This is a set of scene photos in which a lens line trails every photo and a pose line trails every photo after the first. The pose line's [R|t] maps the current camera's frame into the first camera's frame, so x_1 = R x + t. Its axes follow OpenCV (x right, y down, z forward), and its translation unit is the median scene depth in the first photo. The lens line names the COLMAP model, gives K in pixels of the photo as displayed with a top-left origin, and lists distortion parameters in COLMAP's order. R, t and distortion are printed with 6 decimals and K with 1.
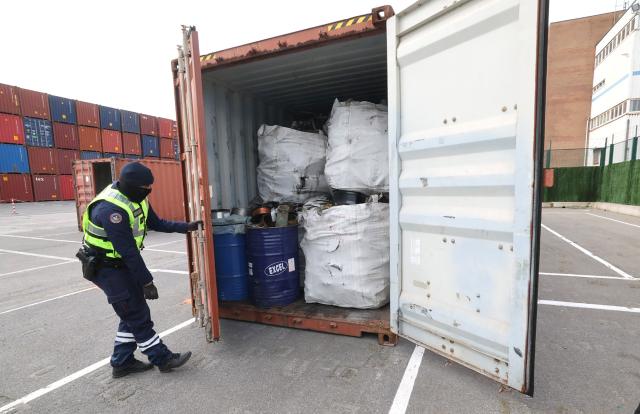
lens RADIAL K [[331.1, 0, 338.8], [0, 331.1, 229.7], [0, 0, 1]] dist [-0.040194, 0.000342]
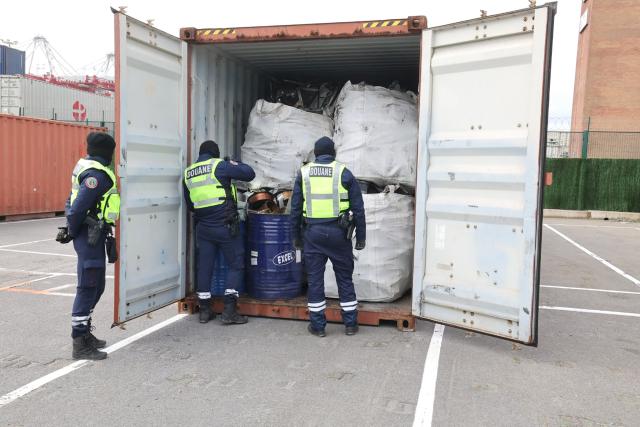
lens RADIAL K [[550.0, 0, 320.0], [0, 550.0, 213.5], [0, 0, 1]] dist [0.002879, -0.002173]
pose [[0.991644, 0.045891, 0.120562, -0.367496], [-0.039362, 0.997655, -0.055990, 0.097380], [-0.122849, 0.050776, 0.991126, -0.735901]]
